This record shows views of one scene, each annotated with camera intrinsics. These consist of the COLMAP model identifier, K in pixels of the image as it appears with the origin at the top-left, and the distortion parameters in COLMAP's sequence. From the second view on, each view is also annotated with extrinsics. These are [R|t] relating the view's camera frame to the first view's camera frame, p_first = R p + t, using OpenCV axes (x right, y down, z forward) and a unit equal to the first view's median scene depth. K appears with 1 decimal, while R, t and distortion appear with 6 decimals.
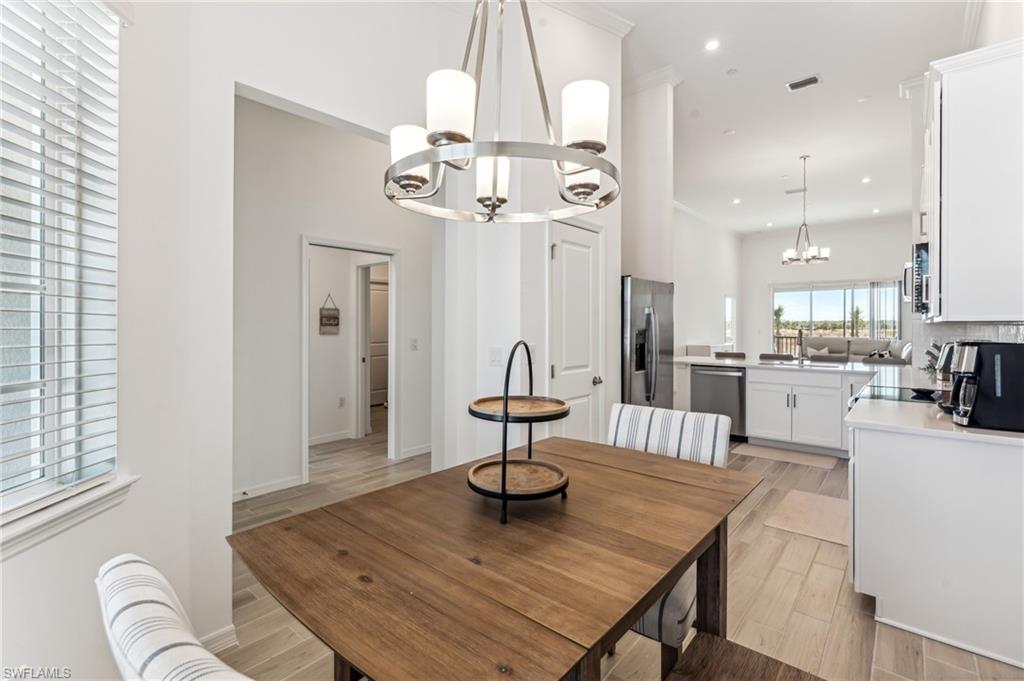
lens RADIAL K [[467.8, 0, 513.7], [0, 467.8, 332.1], [0, 0, 1]] dist [-0.002252, 0.001011]
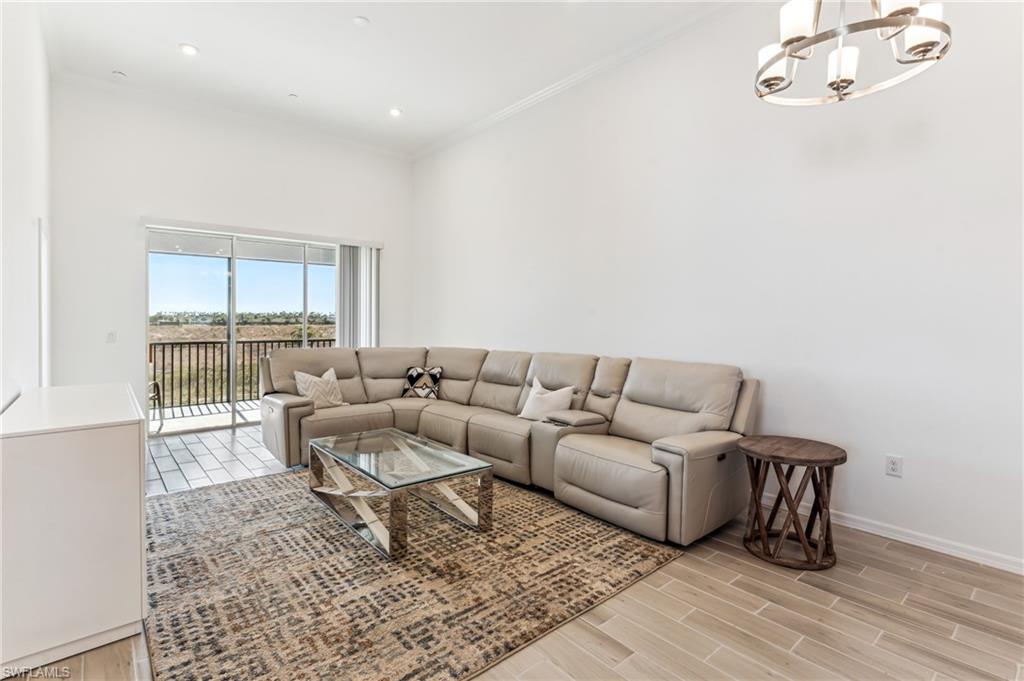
lens RADIAL K [[492.5, 0, 513.2], [0, 492.5, 324.4], [0, 0, 1]] dist [-0.005520, -0.000497]
pose [[0.155009, -0.003132, 0.987908, 0.238134], [0.009789, 0.999951, 0.001634, -0.010176], [-0.987865, 0.009417, 0.155032, 0.808192]]
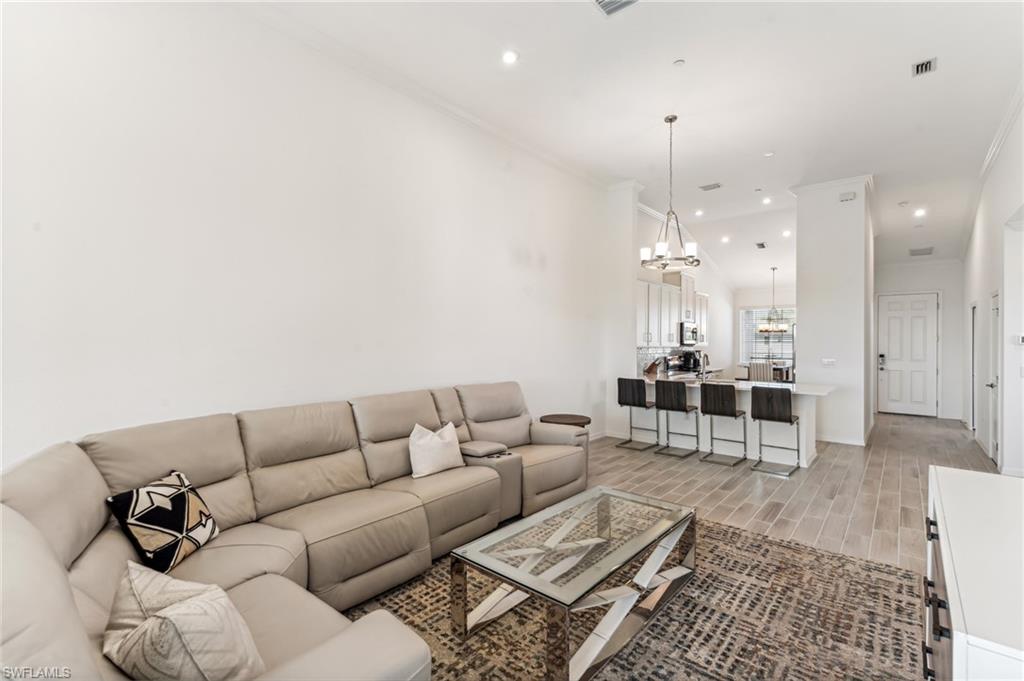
lens RADIAL K [[454.3, 0, 513.2], [0, 454.3, 341.2], [0, 0, 1]] dist [0.000402, 0.000392]
pose [[-0.999981, -0.004537, 0.004199, 0.614144], [-0.004464, 0.999844, 0.017106, -0.031099], [-0.004276, 0.017087, -0.999845, 1.208210]]
